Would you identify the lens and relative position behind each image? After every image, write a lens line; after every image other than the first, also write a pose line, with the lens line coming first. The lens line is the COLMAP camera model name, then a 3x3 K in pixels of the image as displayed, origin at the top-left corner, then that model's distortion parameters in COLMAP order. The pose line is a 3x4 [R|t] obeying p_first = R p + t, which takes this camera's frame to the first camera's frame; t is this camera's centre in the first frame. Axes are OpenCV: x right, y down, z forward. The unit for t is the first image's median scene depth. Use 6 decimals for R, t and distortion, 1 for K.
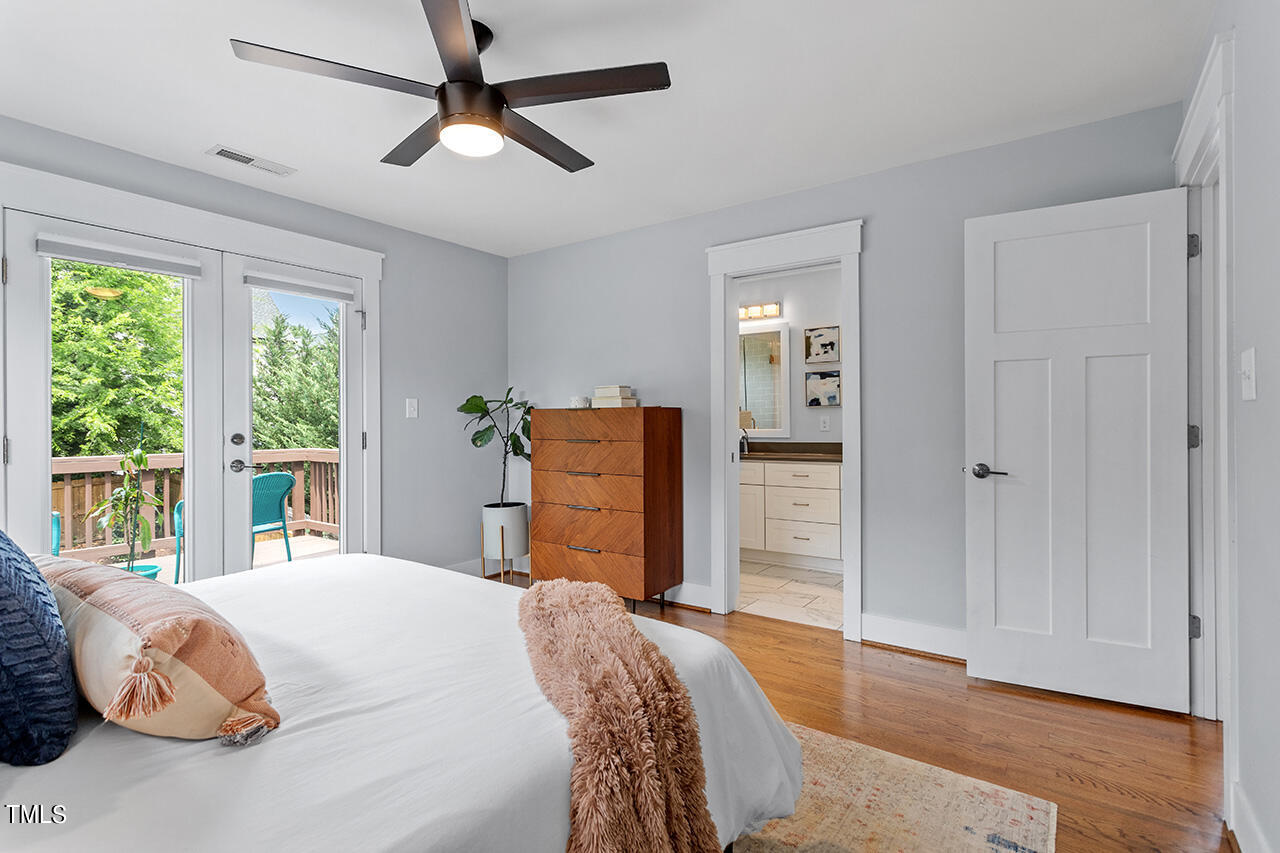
lens RADIAL K [[618.9, 0, 643.4], [0, 618.9, 427.8], [0, 0, 1]] dist [0.003950, 0.000607]
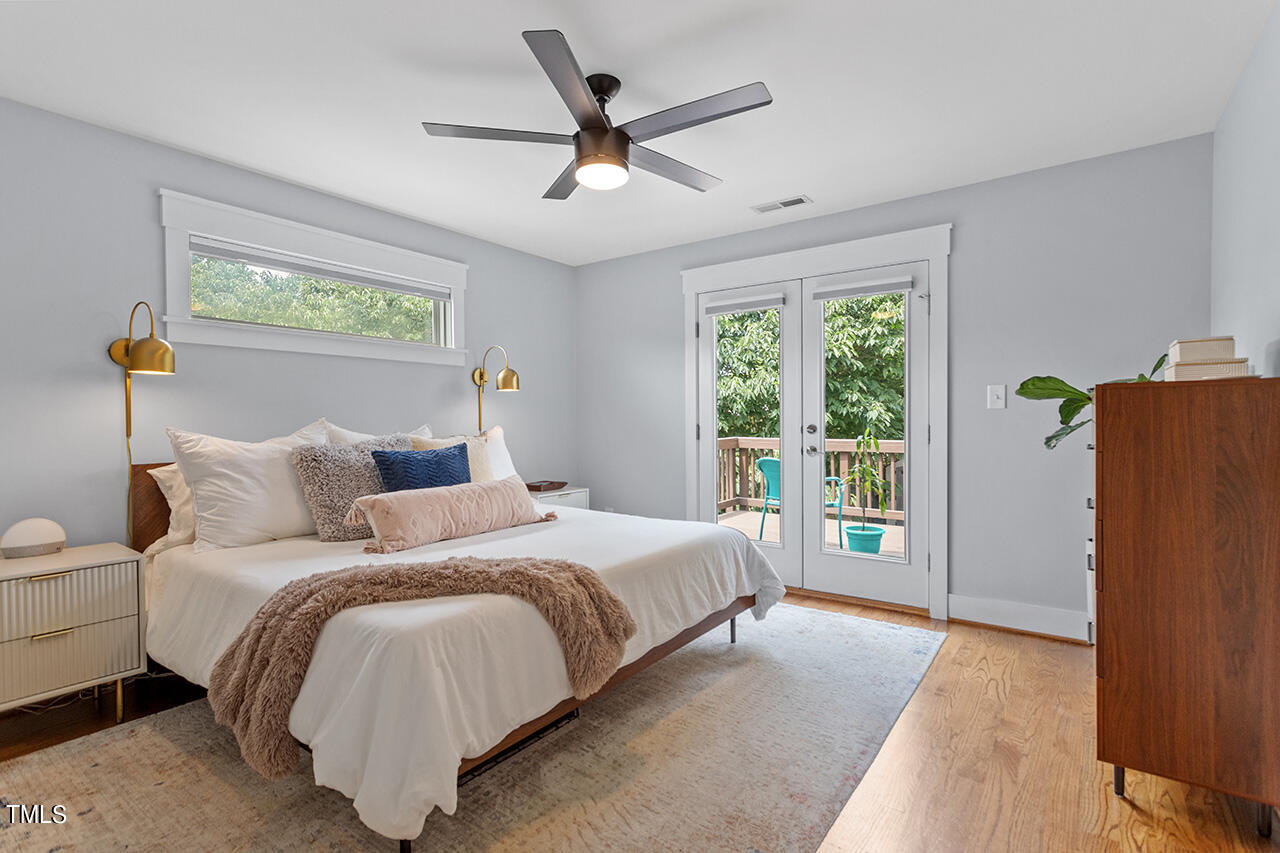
lens RADIAL K [[618.9, 0, 644.2], [0, 618.9, 424.7], [0, 0, 1]] dist [0.003950, 0.000607]
pose [[-0.007576, 0.016956, -0.999828, 0.556485], [0.009140, 0.999816, 0.016887, -0.013259], [0.999930, -0.009010, -0.007730, 0.662527]]
